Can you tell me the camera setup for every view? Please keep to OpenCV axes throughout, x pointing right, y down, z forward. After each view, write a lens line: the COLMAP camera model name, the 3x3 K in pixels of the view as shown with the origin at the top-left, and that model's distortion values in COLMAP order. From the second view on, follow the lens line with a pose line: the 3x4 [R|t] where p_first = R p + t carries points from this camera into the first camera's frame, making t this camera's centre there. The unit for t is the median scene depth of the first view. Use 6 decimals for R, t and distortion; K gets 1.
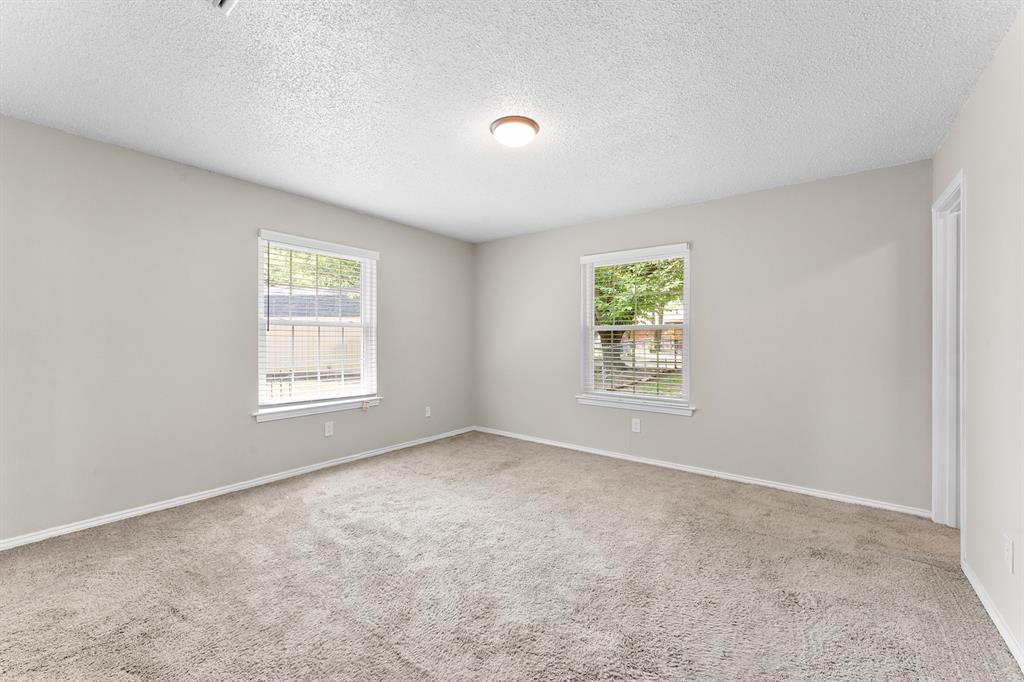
lens RADIAL K [[409.2, 0, 507.9], [0, 409.2, 340.7], [0, 0, 1]] dist [-0.001044, -0.000809]
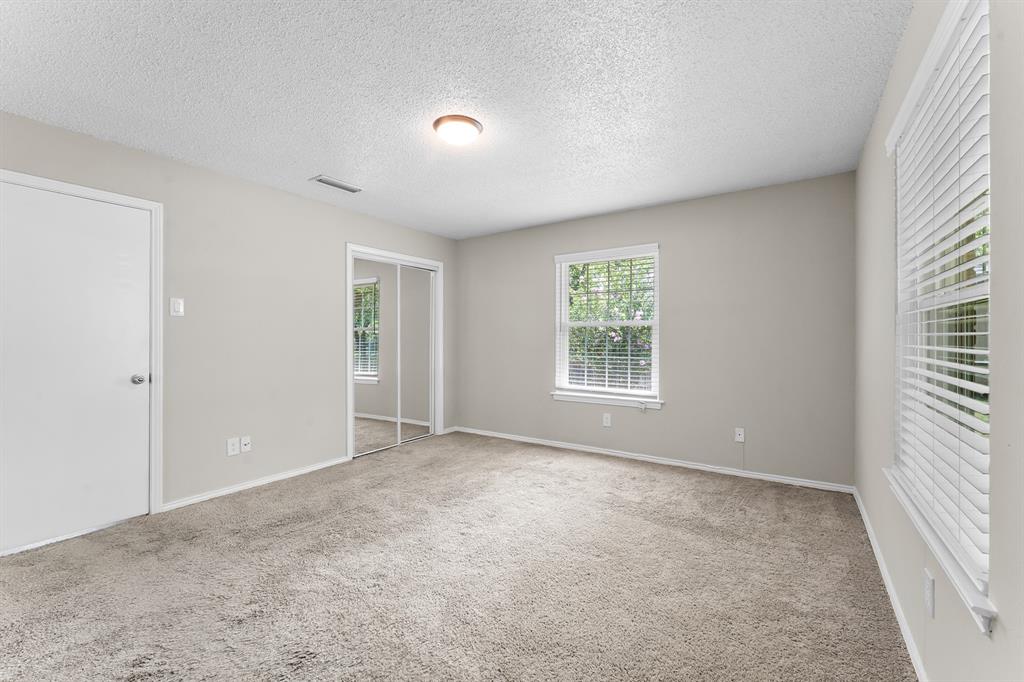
lens RADIAL K [[409.2, 0, 507.9], [0, 409.2, 340.9], [0, 0, 1]] dist [-0.001044, -0.000809]
pose [[0.068004, -0.003398, -0.997679, 0.679383], [-0.001956, 0.999992, -0.003539, 0.009414], [0.997683, 0.002192, 0.067997, 0.705908]]
